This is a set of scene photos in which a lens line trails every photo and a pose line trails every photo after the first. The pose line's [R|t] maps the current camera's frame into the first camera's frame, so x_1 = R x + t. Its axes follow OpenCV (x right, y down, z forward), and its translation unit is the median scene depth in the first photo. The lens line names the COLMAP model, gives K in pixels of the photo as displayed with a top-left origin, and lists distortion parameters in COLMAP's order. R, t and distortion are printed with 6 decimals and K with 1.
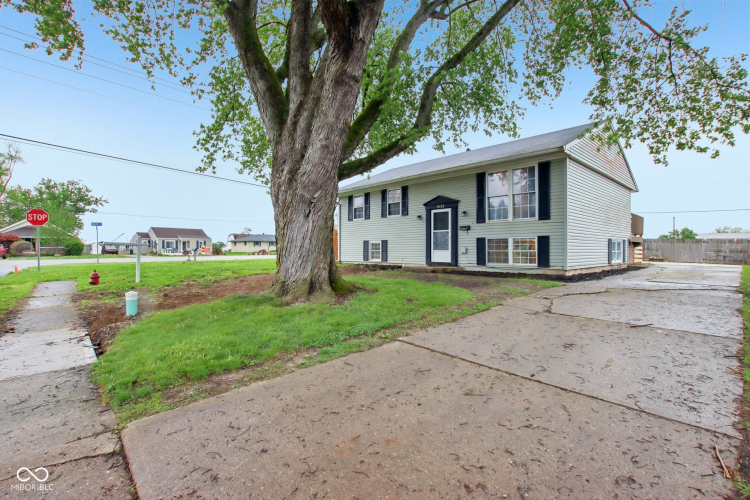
lens RADIAL K [[351.5, 0, 370.6], [0, 351.5, 250.8], [0, 0, 1]] dist [-0.024584, 0.000451]
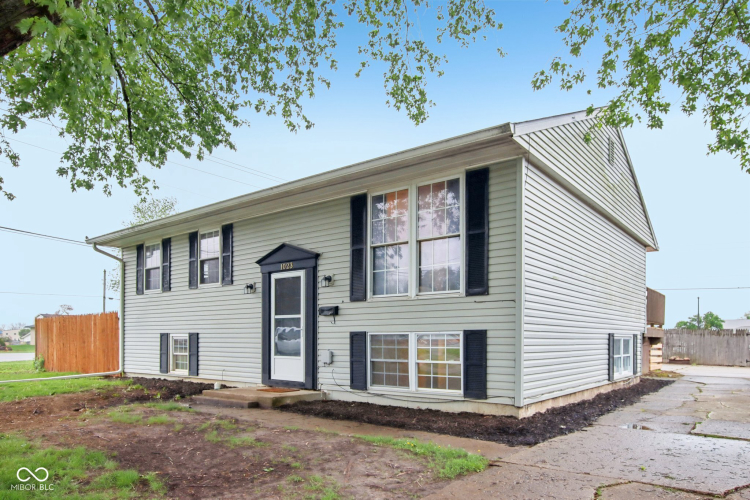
lens RADIAL K [[524.4, 0, 352.0], [0, 524.4, 341.9], [0, 0, 1]] dist [-0.017328, 0.003332]
pose [[0.990324, 0.001946, 0.138761, 0.195358], [-0.001996, 0.999998, 0.000217, -0.022425], [-0.138760, -0.000492, 0.990326, 0.277621]]
